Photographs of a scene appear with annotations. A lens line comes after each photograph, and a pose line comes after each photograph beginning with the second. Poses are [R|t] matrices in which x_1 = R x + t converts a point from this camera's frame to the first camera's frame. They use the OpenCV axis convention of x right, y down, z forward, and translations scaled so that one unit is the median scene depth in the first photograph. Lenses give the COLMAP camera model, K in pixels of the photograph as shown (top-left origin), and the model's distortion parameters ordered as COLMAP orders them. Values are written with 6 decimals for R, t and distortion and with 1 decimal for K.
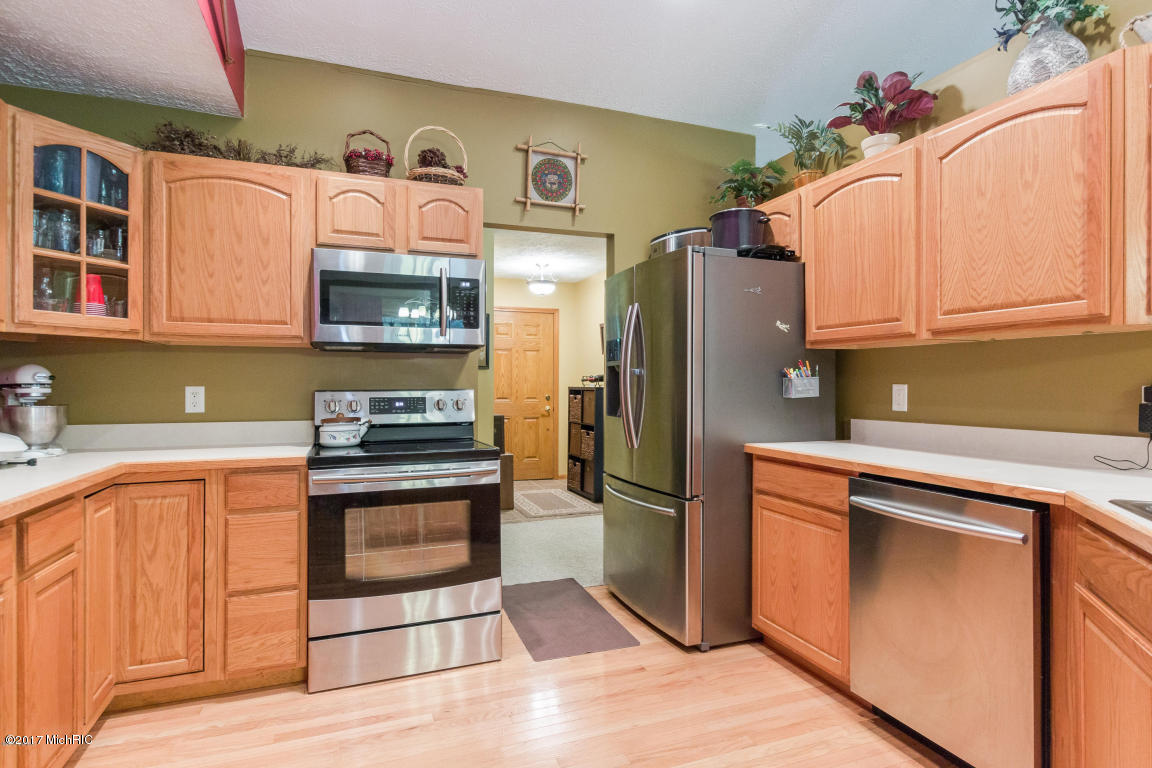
lens RADIAL K [[602.8, 0, 574.8], [0, 602.8, 385.1], [0, 0, 1]] dist [-0.021065, 0.001063]
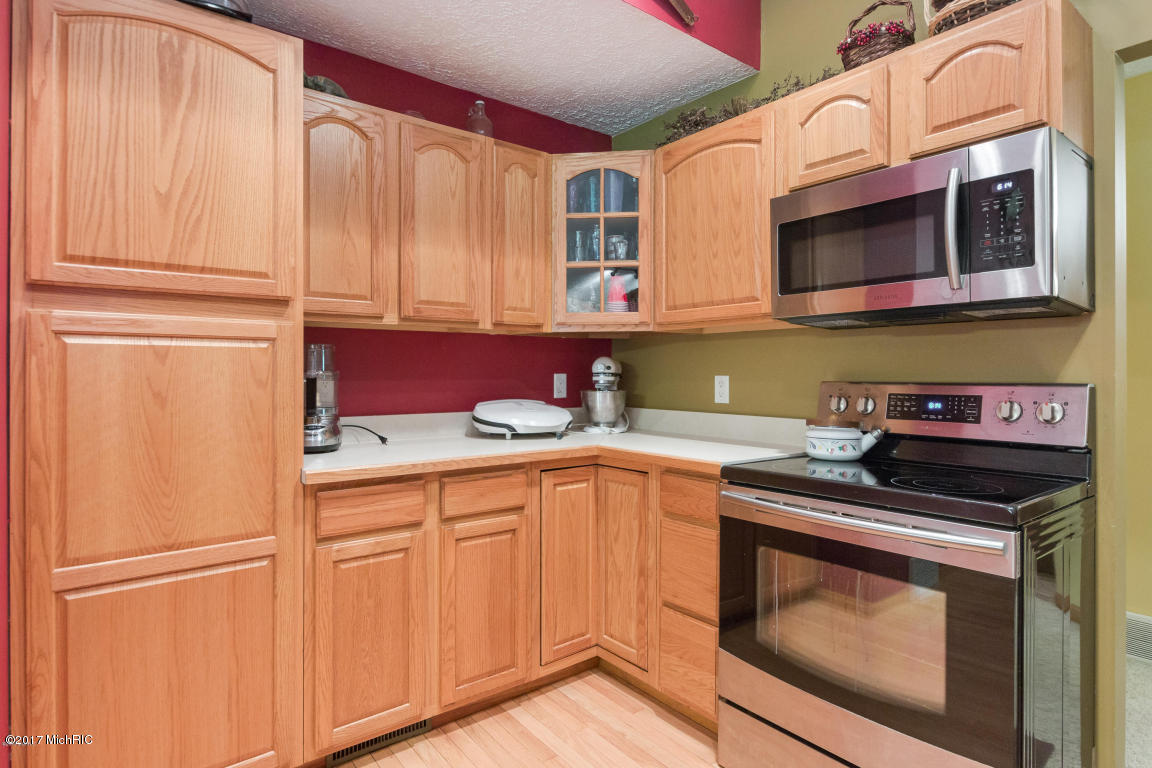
lens RADIAL K [[602.8, 0, 575.3], [0, 602.8, 372.0], [0, 0, 1]] dist [-0.021065, 0.001063]
pose [[0.273422, -0.000464, -0.961894, 0.250836], [-0.003536, 0.999993, -0.001487, -0.001620], [0.961888, 0.003808, 0.273418, 0.567933]]
